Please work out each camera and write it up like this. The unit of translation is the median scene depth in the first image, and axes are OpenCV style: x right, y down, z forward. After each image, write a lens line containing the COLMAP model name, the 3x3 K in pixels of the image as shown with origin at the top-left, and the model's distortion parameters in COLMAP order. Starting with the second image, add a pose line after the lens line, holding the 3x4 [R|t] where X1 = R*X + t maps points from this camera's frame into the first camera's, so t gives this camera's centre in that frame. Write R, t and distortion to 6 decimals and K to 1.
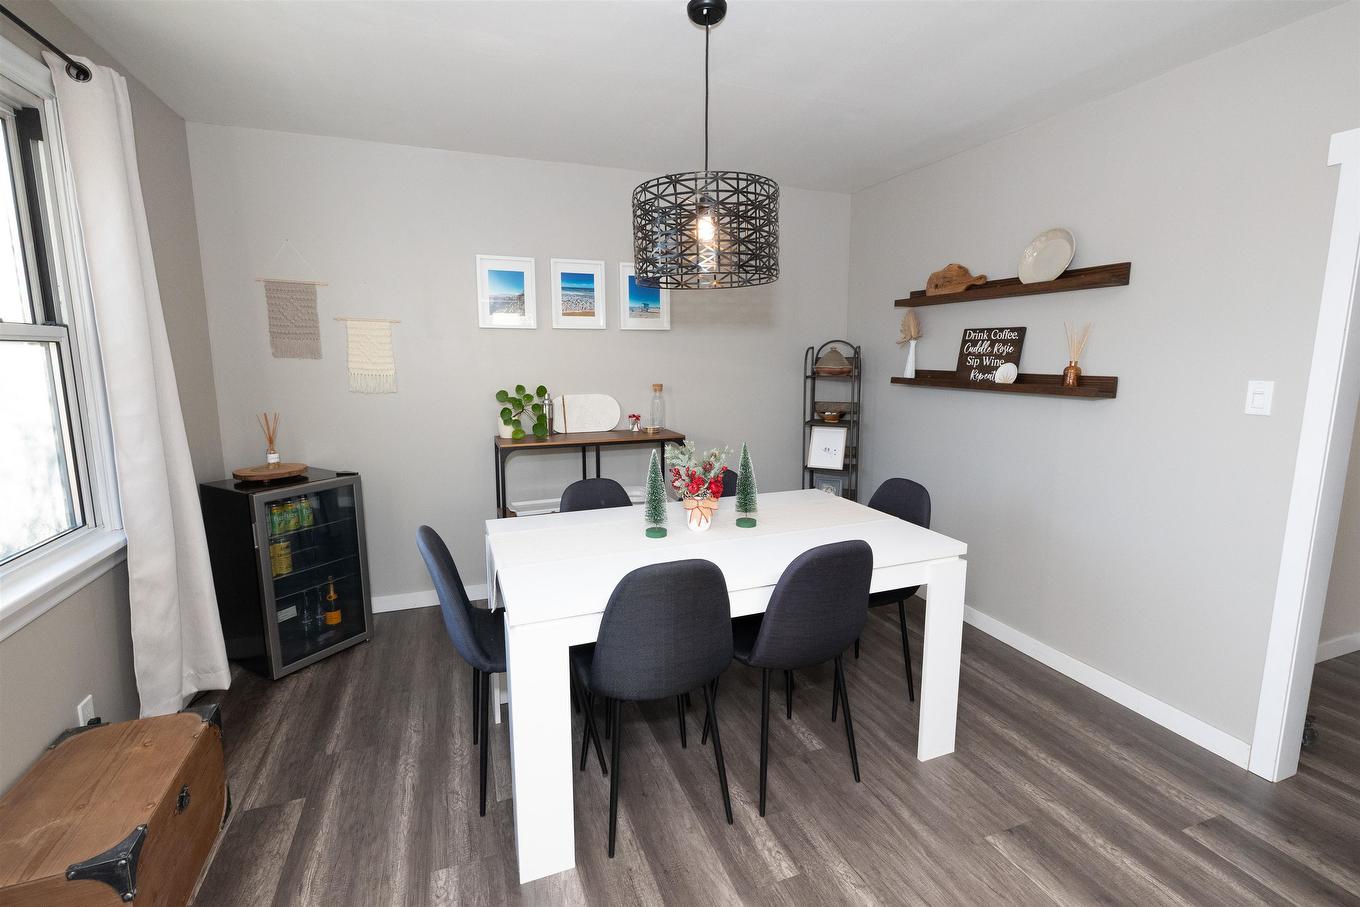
lens RADIAL K [[619.5, 0, 682.3], [0, 619.5, 440.0], [0, 0, 1]] dist [0.000272, 0.000260]
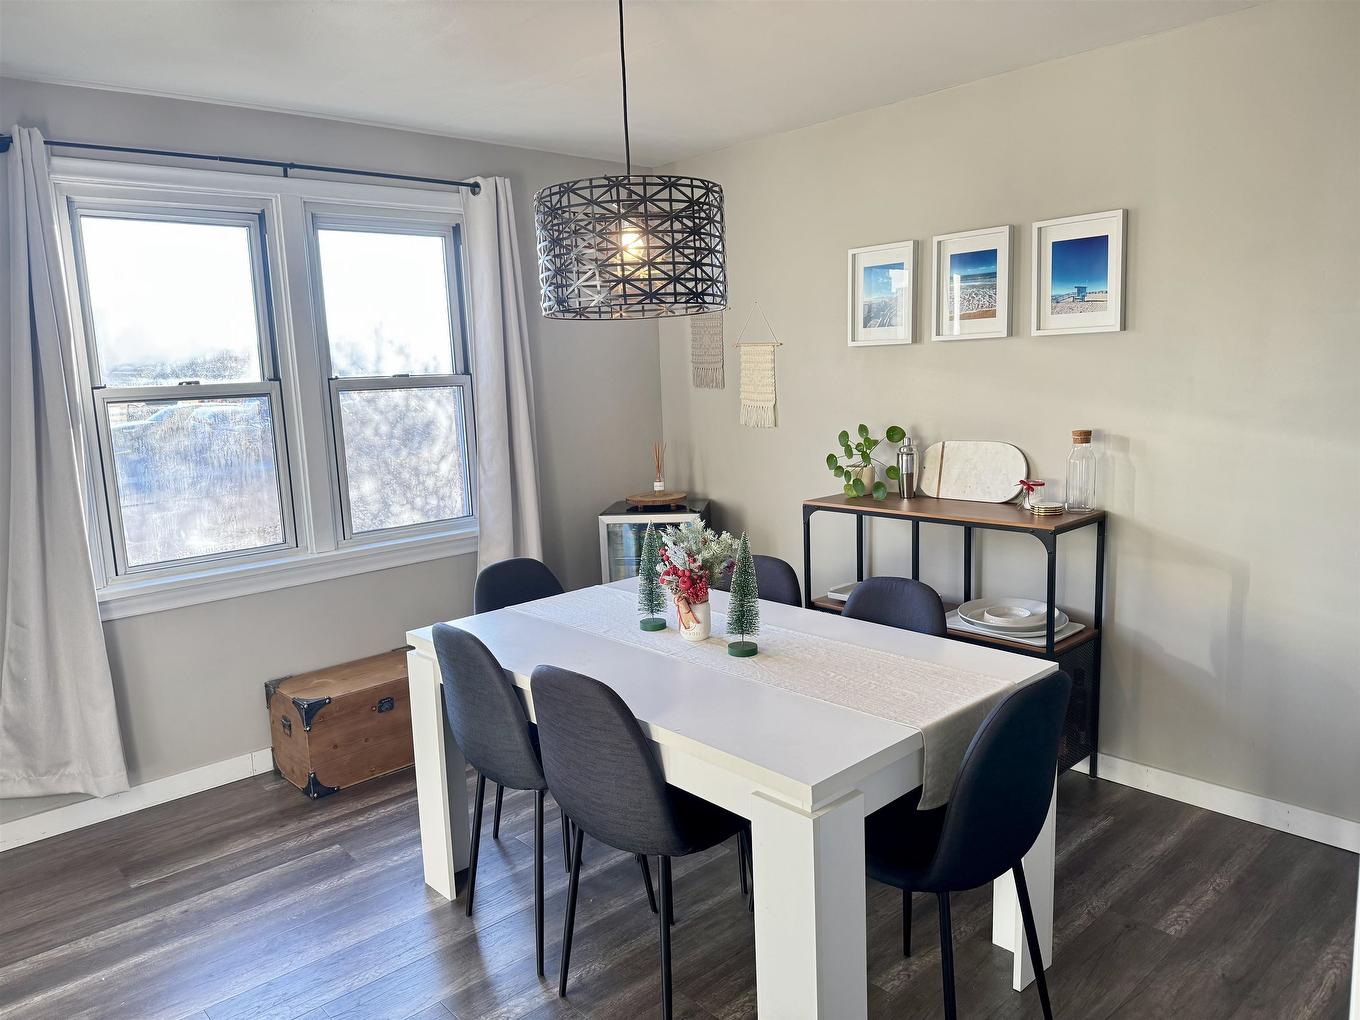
lens RADIAL K [[948.8, 0, 680.0], [0, 948.8, 510.0], [0, 0, 1]] dist [0.073163, -0.085710]
pose [[0.354329, 0.124863, -0.926747, 0.716434], [-0.095459, 0.990698, 0.096981, -0.076405], [0.930236, 0.054103, 0.362952, 0.395078]]
